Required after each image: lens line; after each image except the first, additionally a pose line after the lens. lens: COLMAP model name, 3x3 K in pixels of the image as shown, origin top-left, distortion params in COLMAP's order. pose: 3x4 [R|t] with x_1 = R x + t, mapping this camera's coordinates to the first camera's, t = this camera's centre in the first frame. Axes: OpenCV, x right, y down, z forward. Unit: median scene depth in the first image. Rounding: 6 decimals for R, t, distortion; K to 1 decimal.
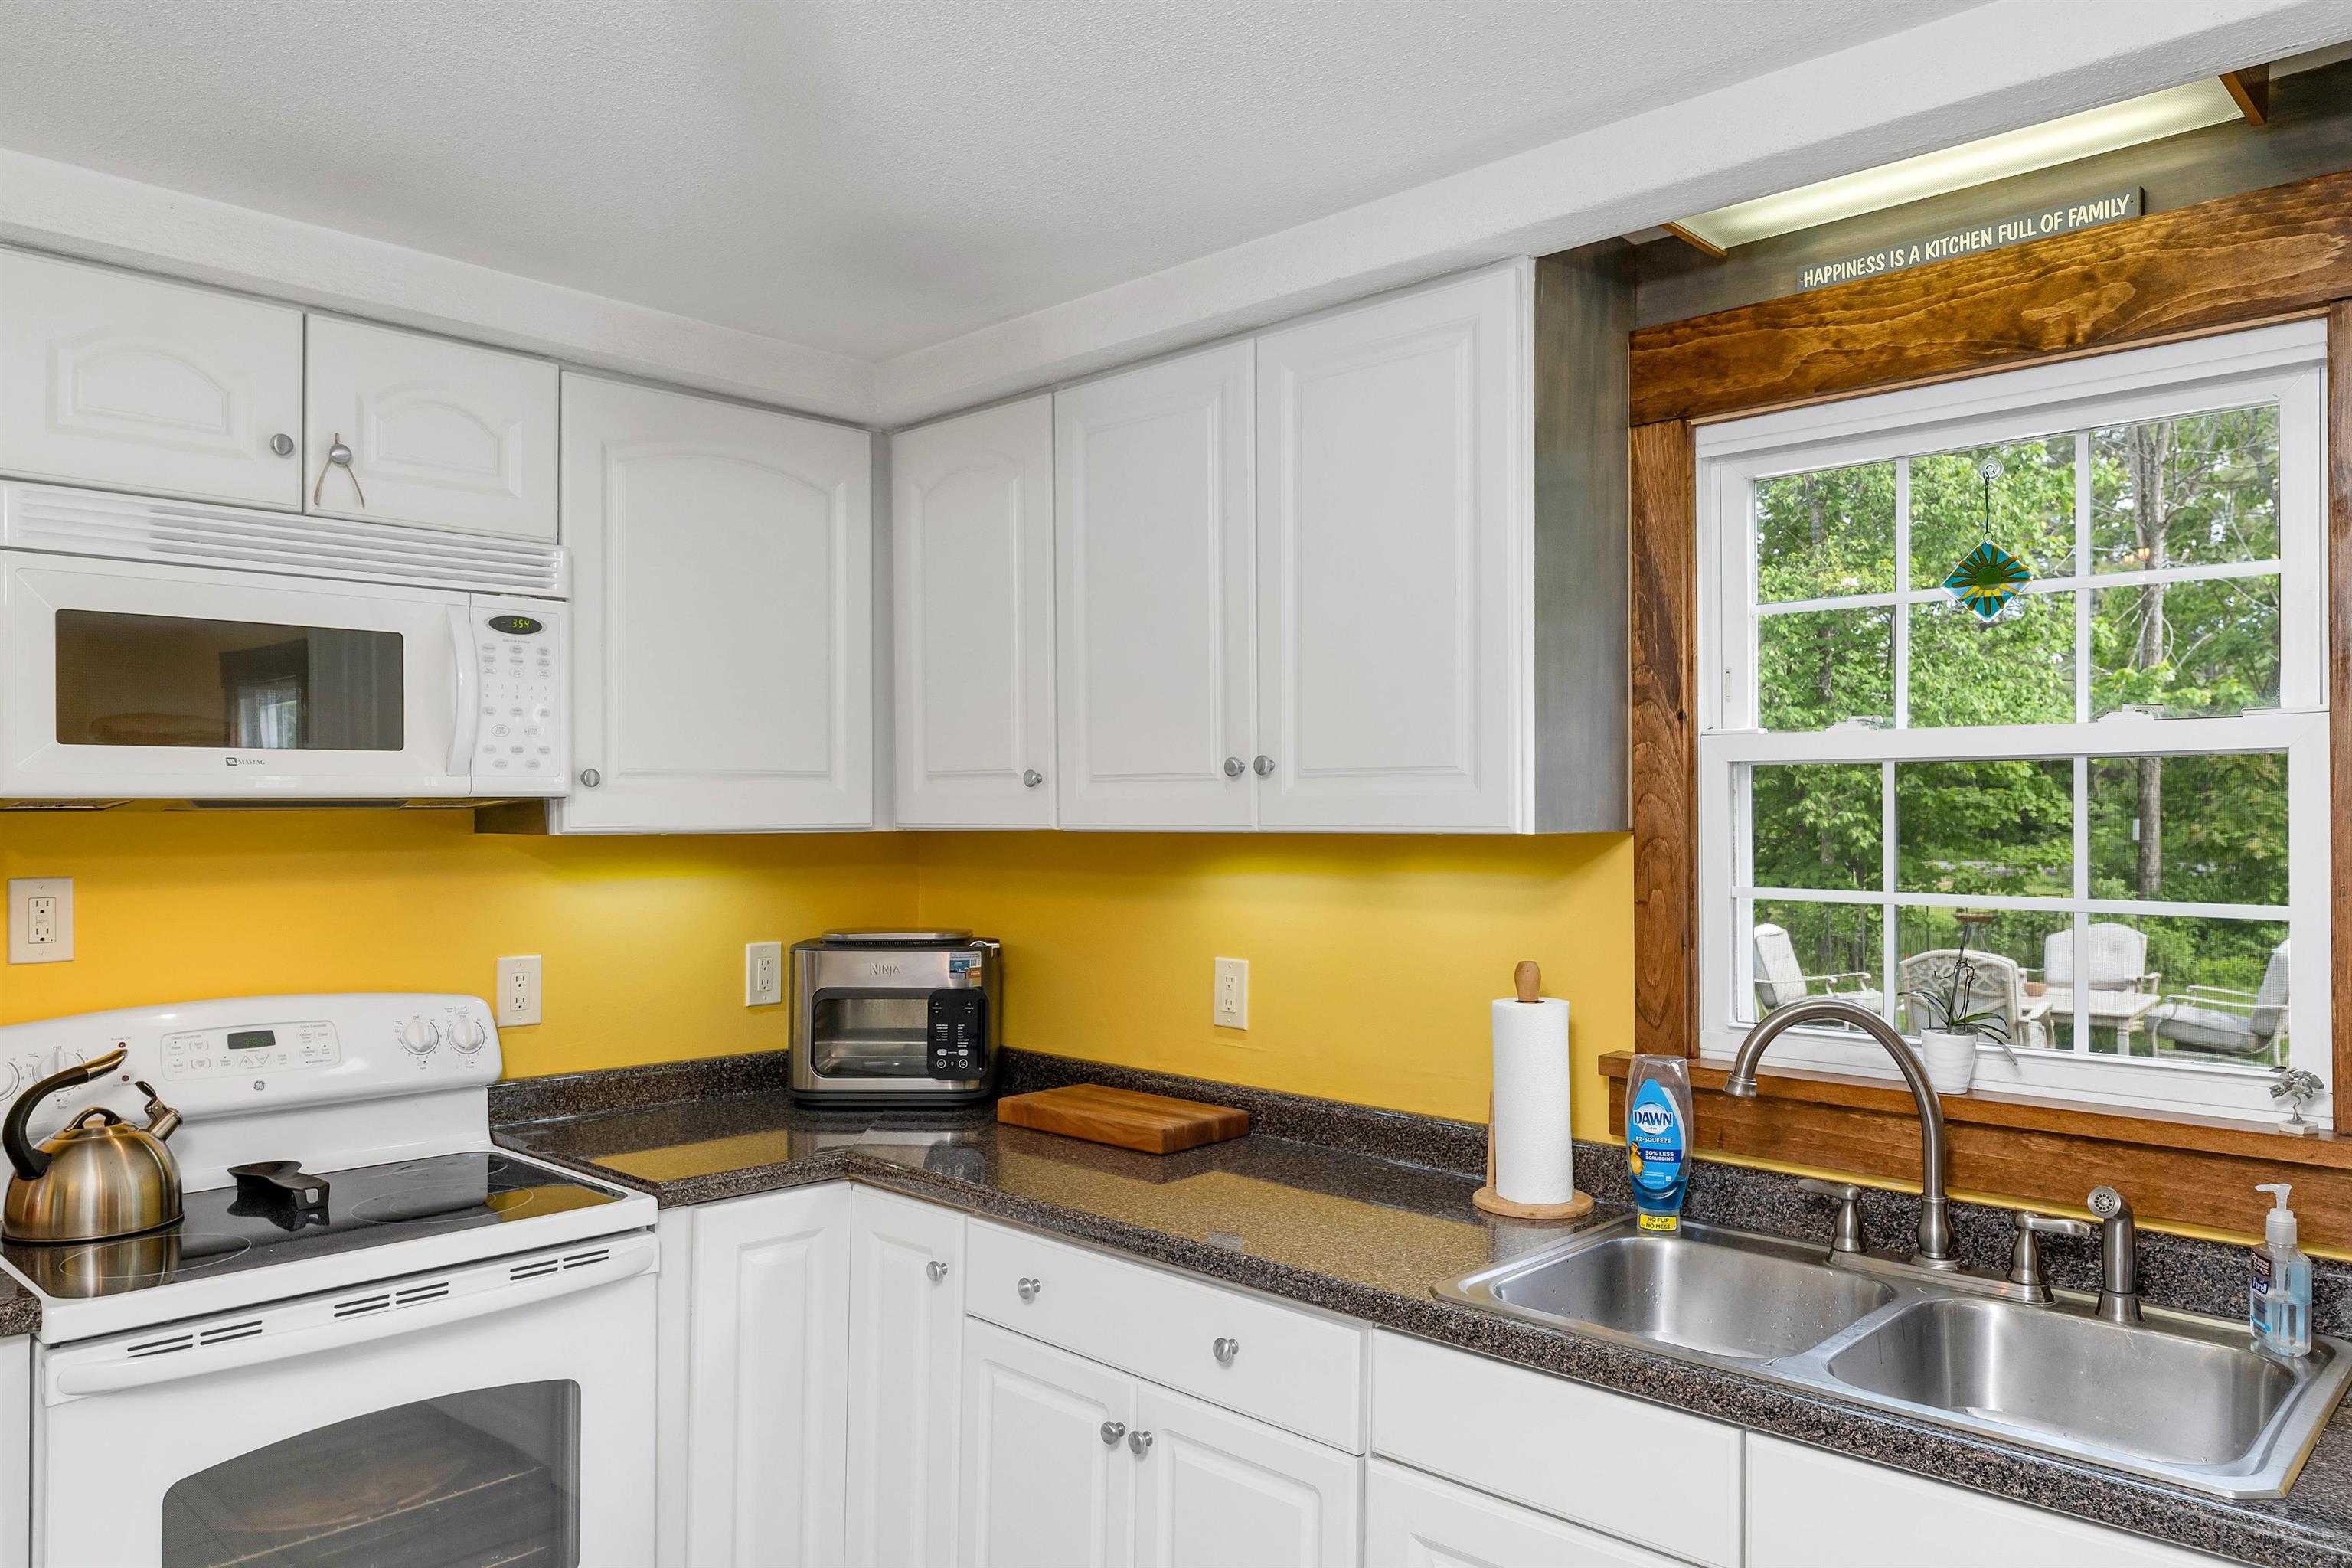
lens RADIAL K [[1621.2, 0, 1176.0], [0, 1621.2, 784.0], [0, 0, 1]] dist [-0.002344, 0.003610]
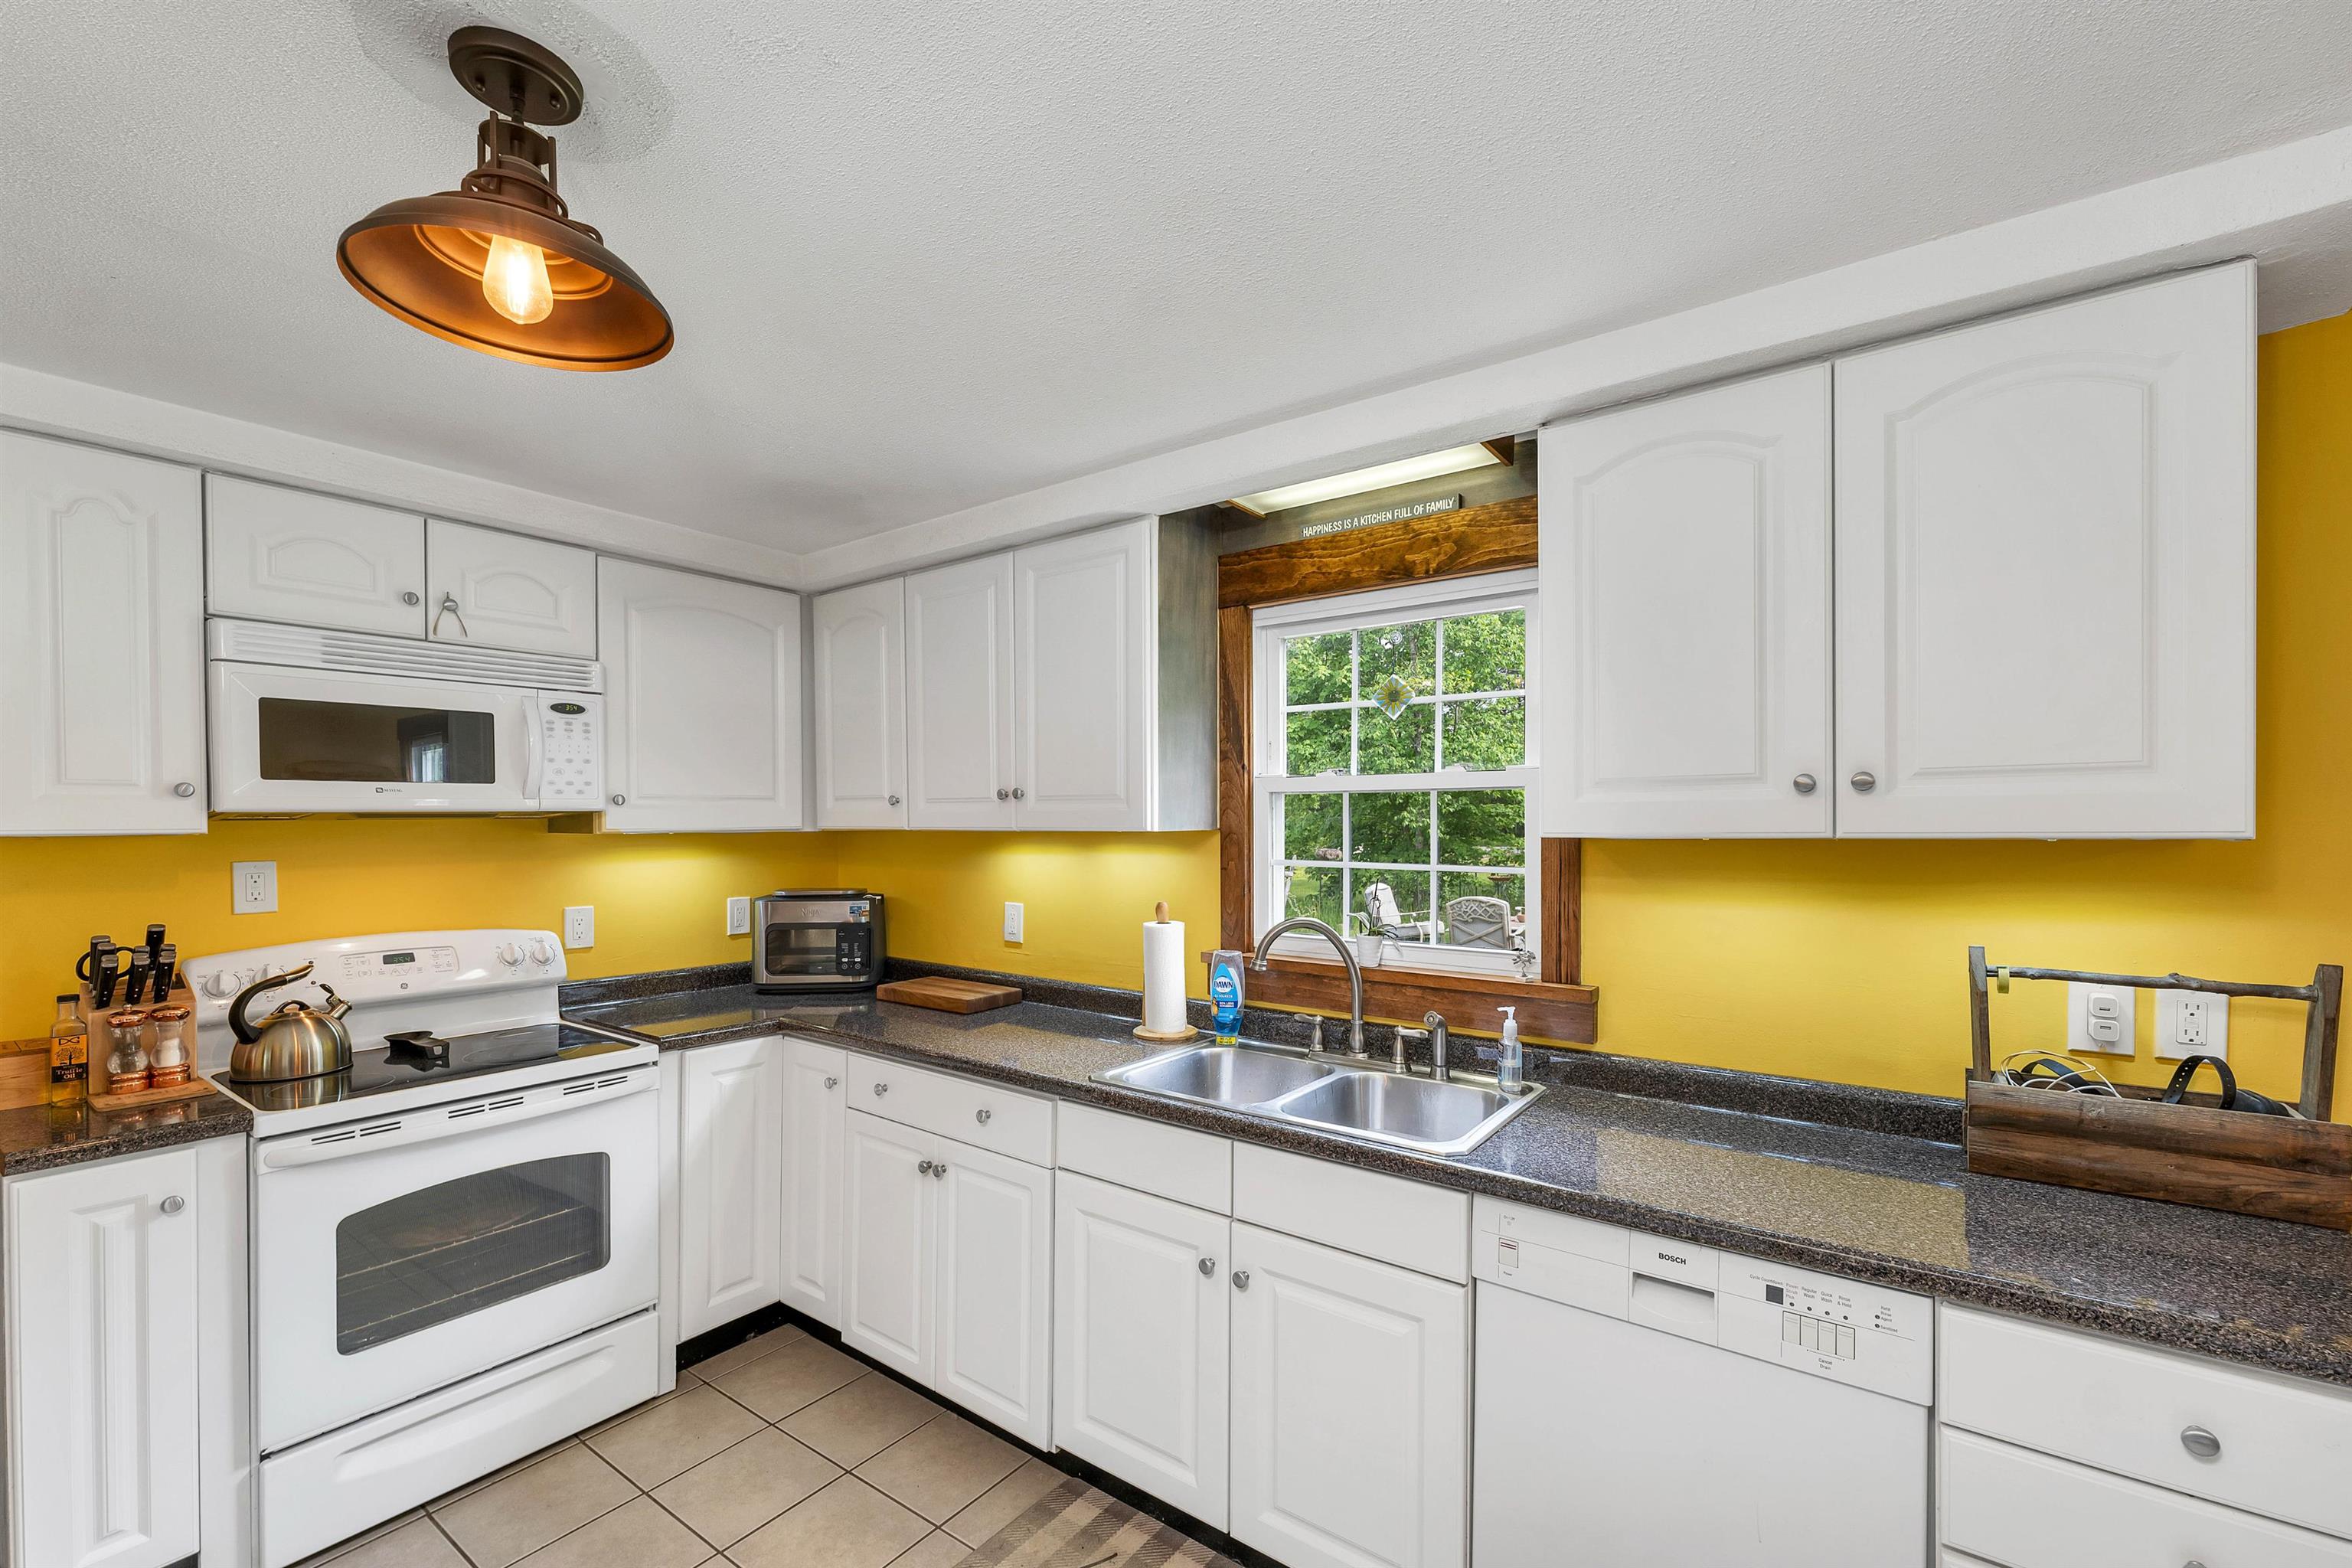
lens RADIAL K [[982.8, 0, 1174.6], [0, 982.8, 820.4], [0, 0, 1]] dist [0.000430, -0.000273]
pose [[0.991606, -0.001622, 0.129283, 0.088349], [-0.000799, 0.999825, 0.018672, -0.002200], [-0.129291, -0.018618, 0.991432, -0.096941]]
